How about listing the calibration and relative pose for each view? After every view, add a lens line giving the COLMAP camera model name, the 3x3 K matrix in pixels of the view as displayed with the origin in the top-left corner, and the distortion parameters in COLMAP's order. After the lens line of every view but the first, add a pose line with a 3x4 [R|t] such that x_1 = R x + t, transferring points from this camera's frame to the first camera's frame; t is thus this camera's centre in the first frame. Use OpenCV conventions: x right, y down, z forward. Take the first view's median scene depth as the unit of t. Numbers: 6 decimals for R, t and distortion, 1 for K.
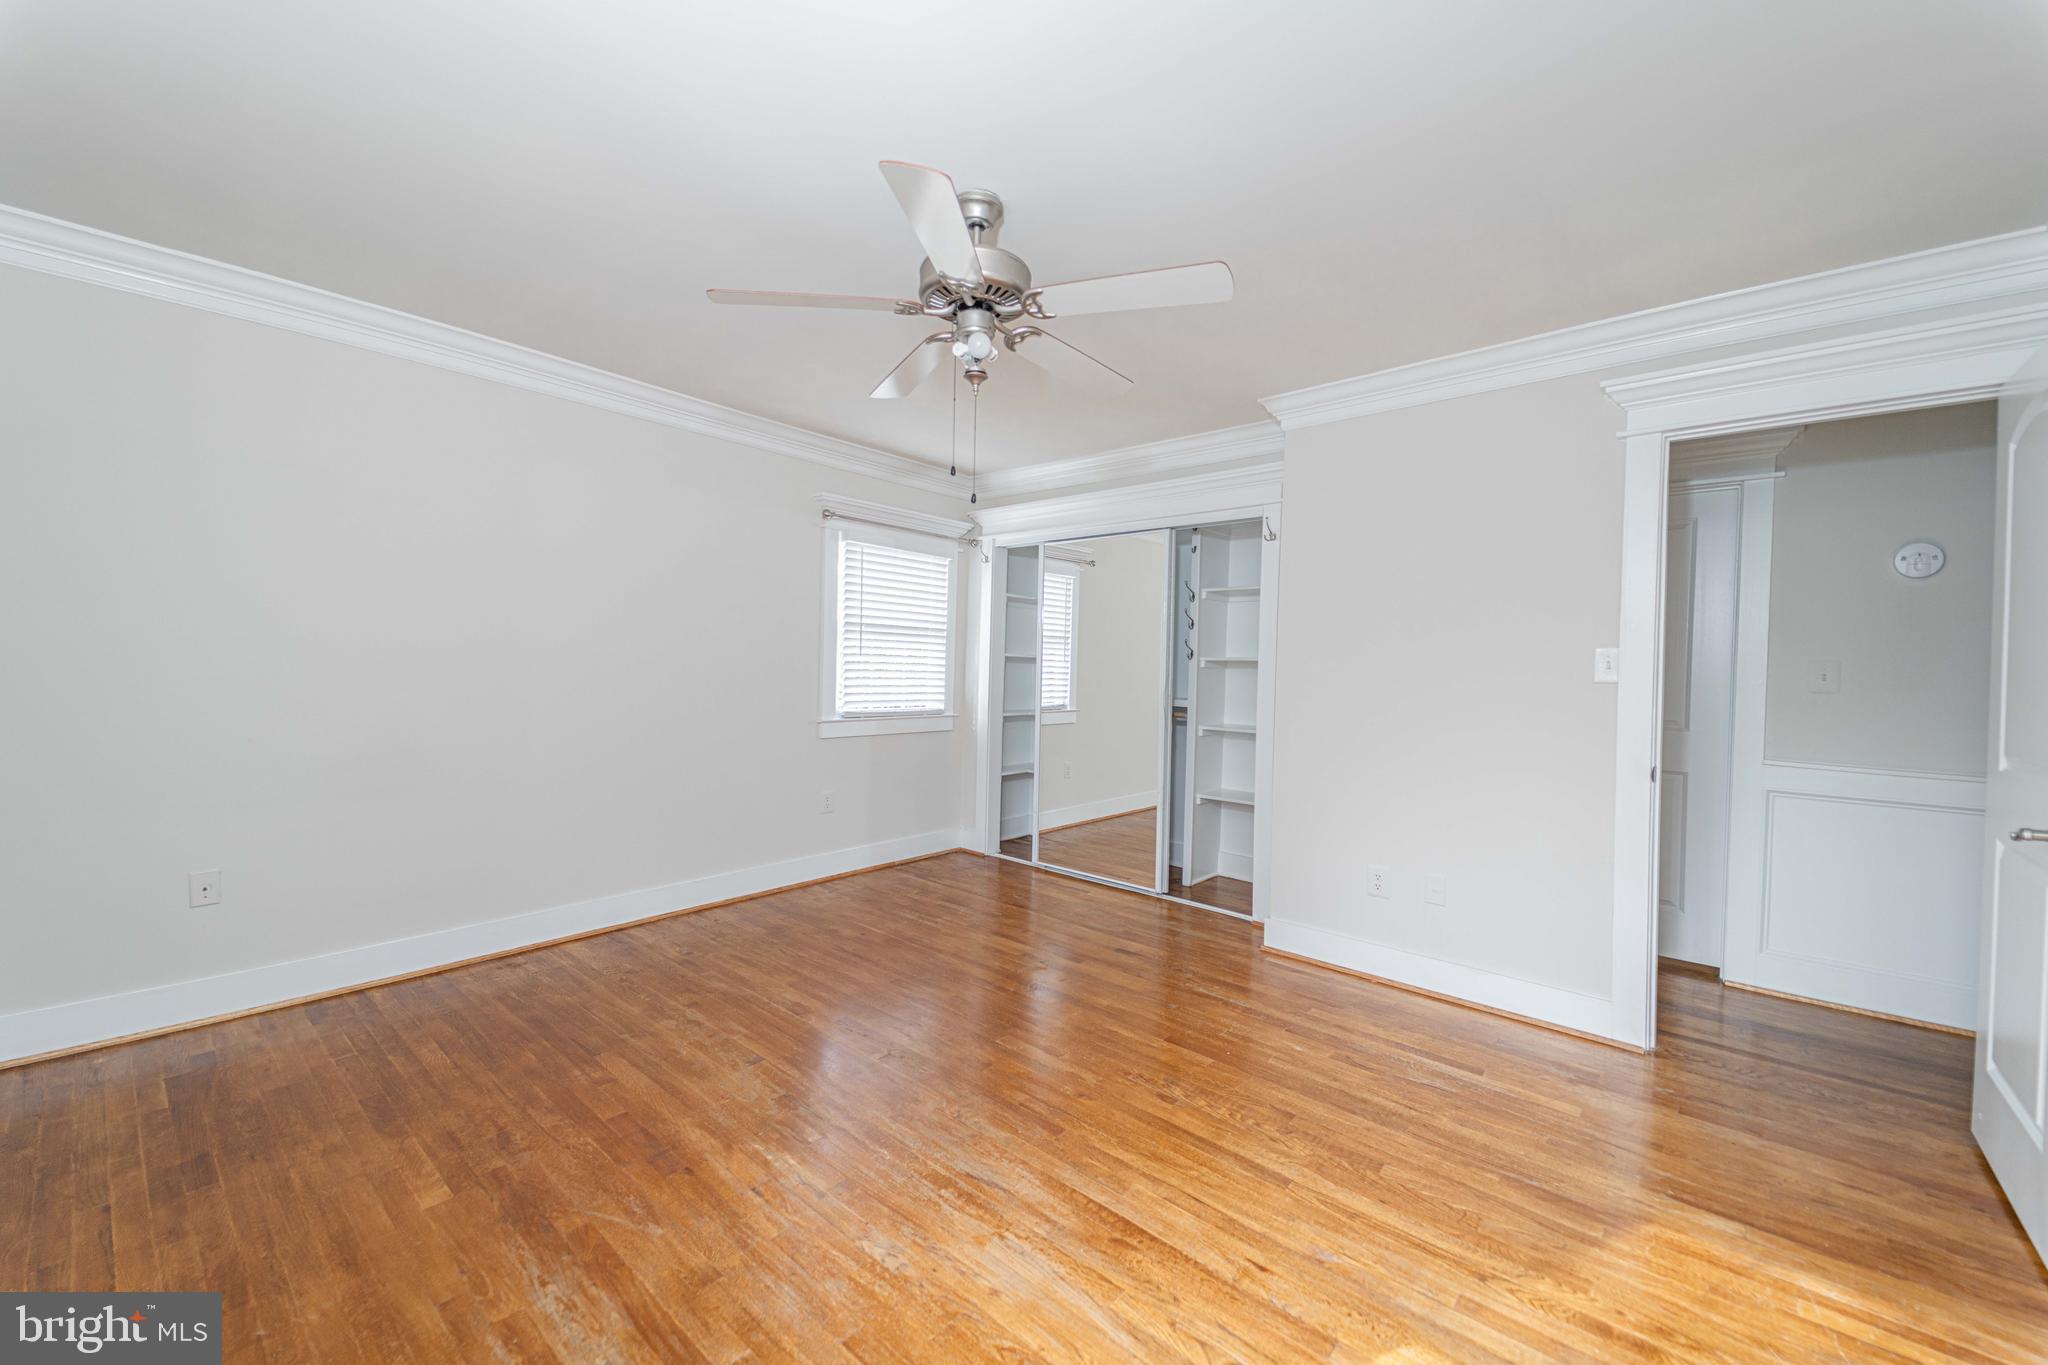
lens RADIAL K [[782.0, 0, 1020.8], [0, 782.0, 674.9], [0, 0, 1]] dist [0.029581, -0.011744]
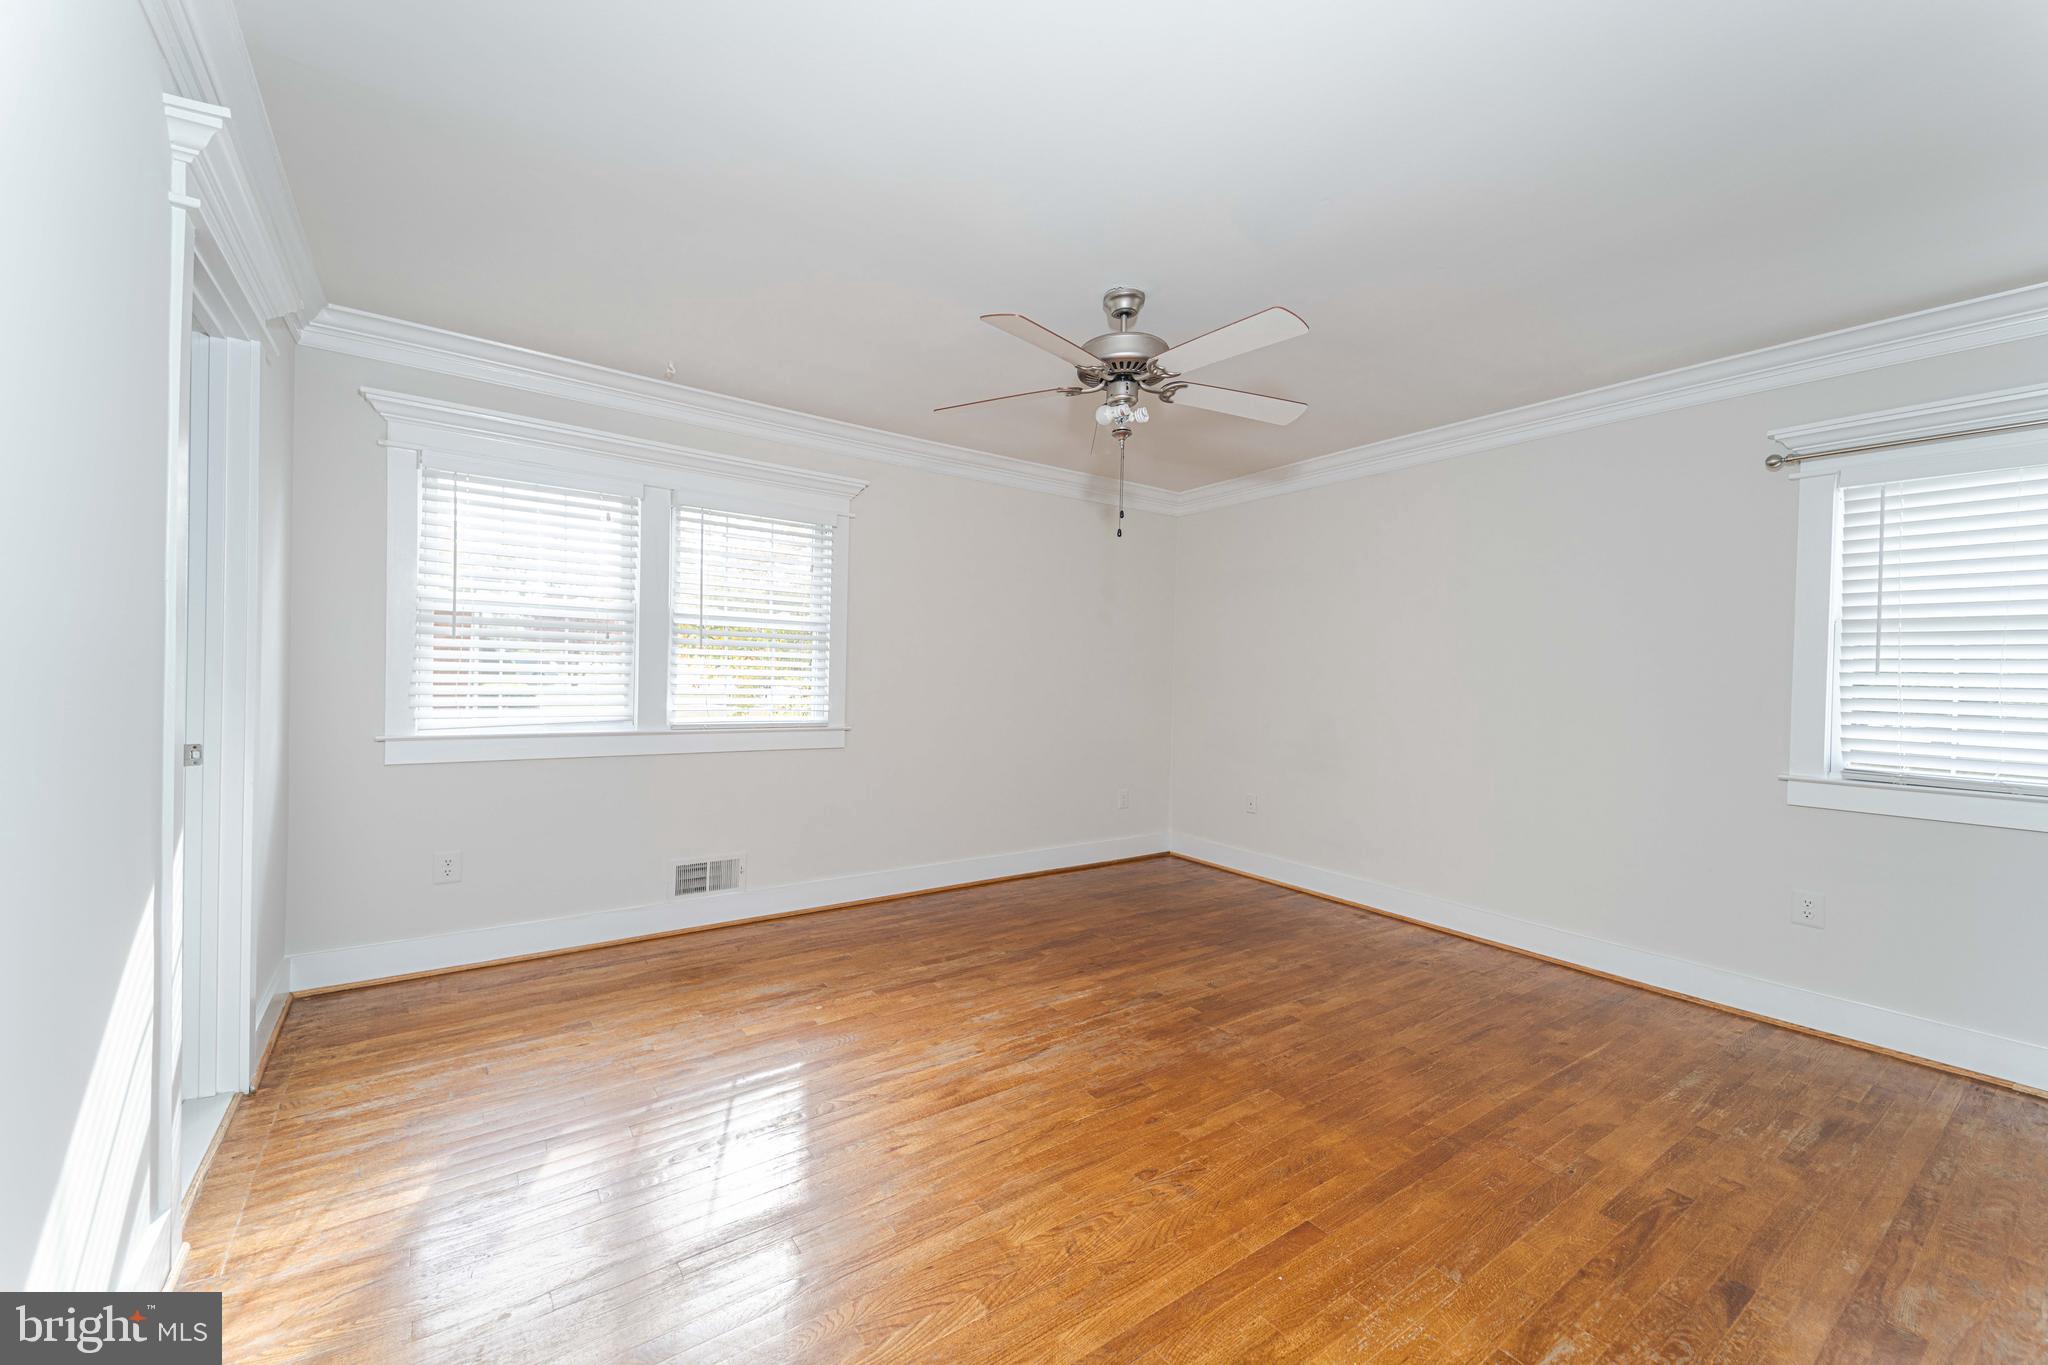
lens RADIAL K [[782.0, 0, 1003.1], [0, 782.0, 666.6], [0, 0, 1]] dist [0.029581, -0.011744]
pose [[-0.241278, -0.030890, -0.969964, 0.840415], [-0.043198, 0.998844, -0.021064, 0.014905], [0.969494, 0.036818, -0.242334, 0.819468]]
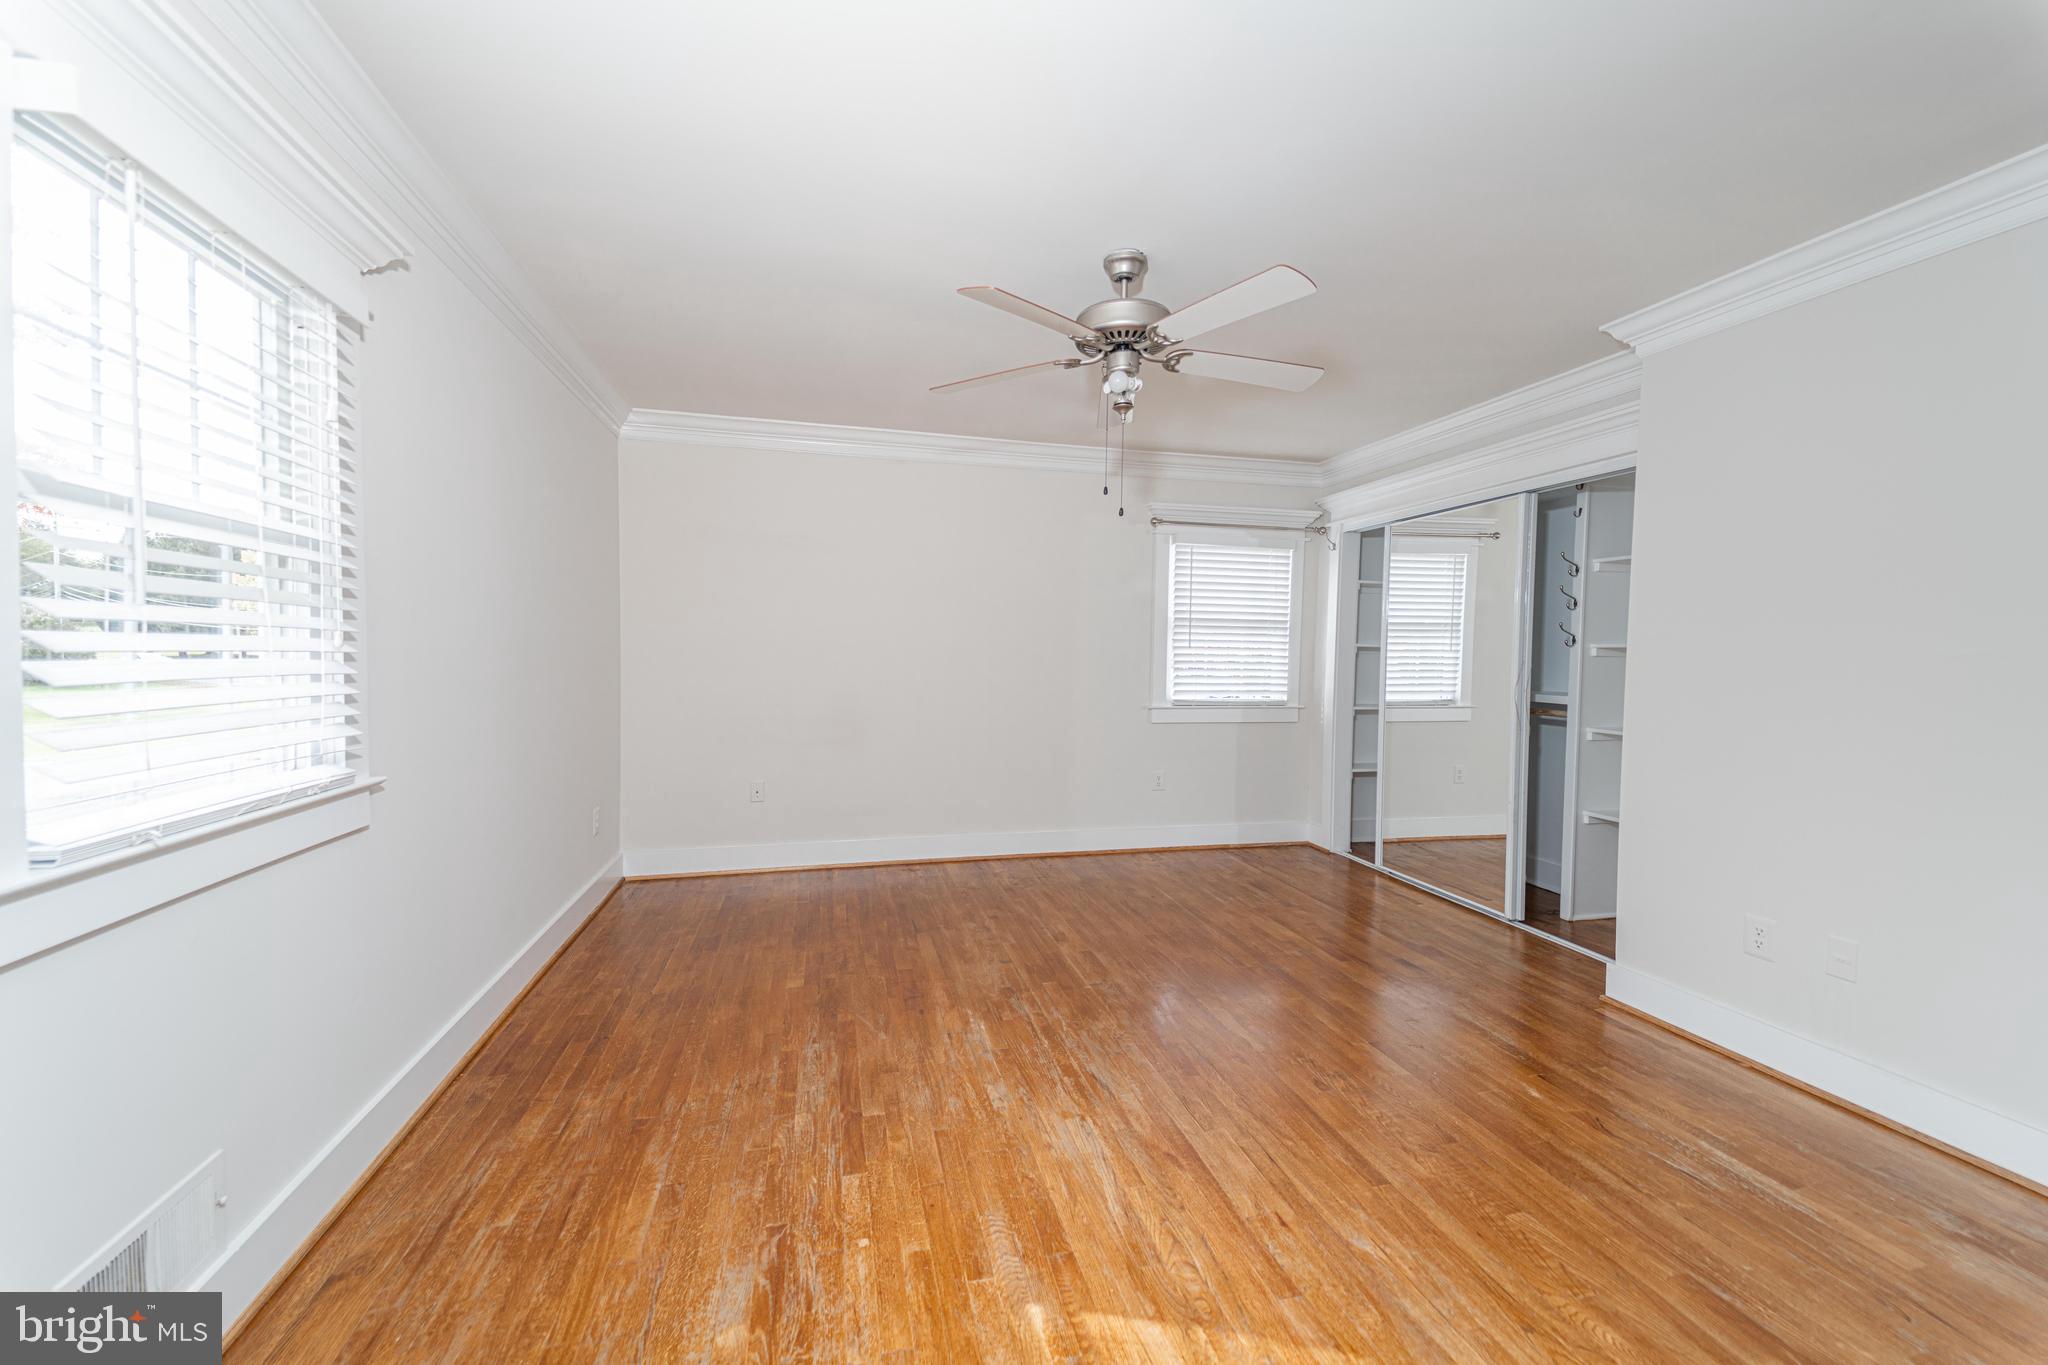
lens RADIAL K [[782.0, 0, 1017.5], [0, 782.0, 660.2], [0, 0, 1]] dist [0.029581, -0.011744]
pose [[0.817158, -0.006003, -0.576383, 0.357932], [-0.001966, 0.999911, -0.013201, 0.011760], [0.576411, 0.011920, 0.817073, -0.036120]]
